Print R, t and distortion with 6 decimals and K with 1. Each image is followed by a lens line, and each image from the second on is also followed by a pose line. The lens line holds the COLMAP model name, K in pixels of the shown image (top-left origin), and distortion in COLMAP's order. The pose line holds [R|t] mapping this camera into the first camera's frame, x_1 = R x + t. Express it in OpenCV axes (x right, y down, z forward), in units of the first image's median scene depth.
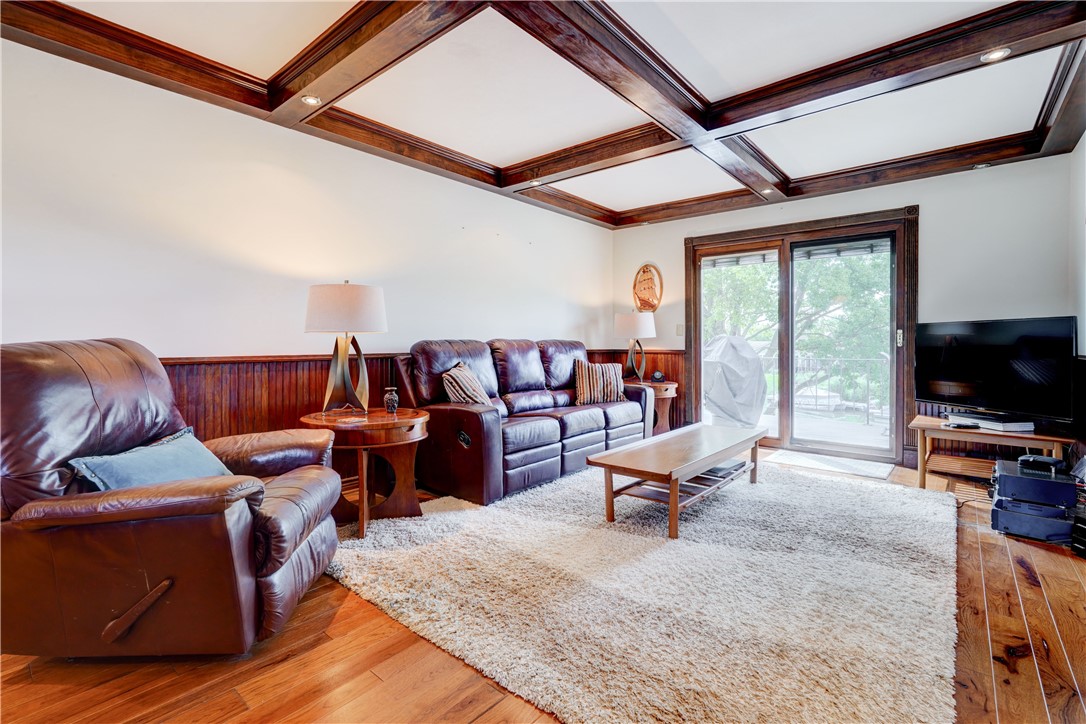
lens RADIAL K [[493.6, 0, 541.5], [0, 493.6, 353.5], [0, 0, 1]] dist [-0.010493, 0.003884]
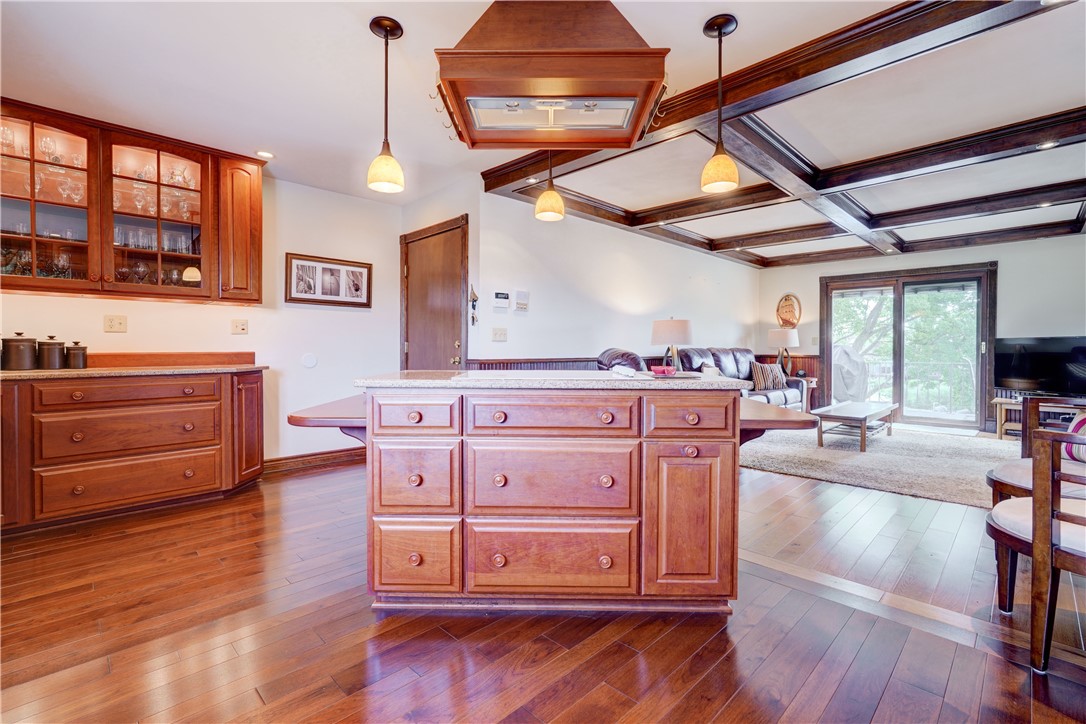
lens RADIAL K [[493.6, 0, 536.9], [0, 493.6, 359.0], [0, 0, 1]] dist [-0.010493, 0.003884]
pose [[0.998784, 0.004437, -0.049104, -0.488721], [-0.004753, 0.999969, -0.006311, 0.018366], [0.049074, 0.006537, 0.998774, -0.496282]]
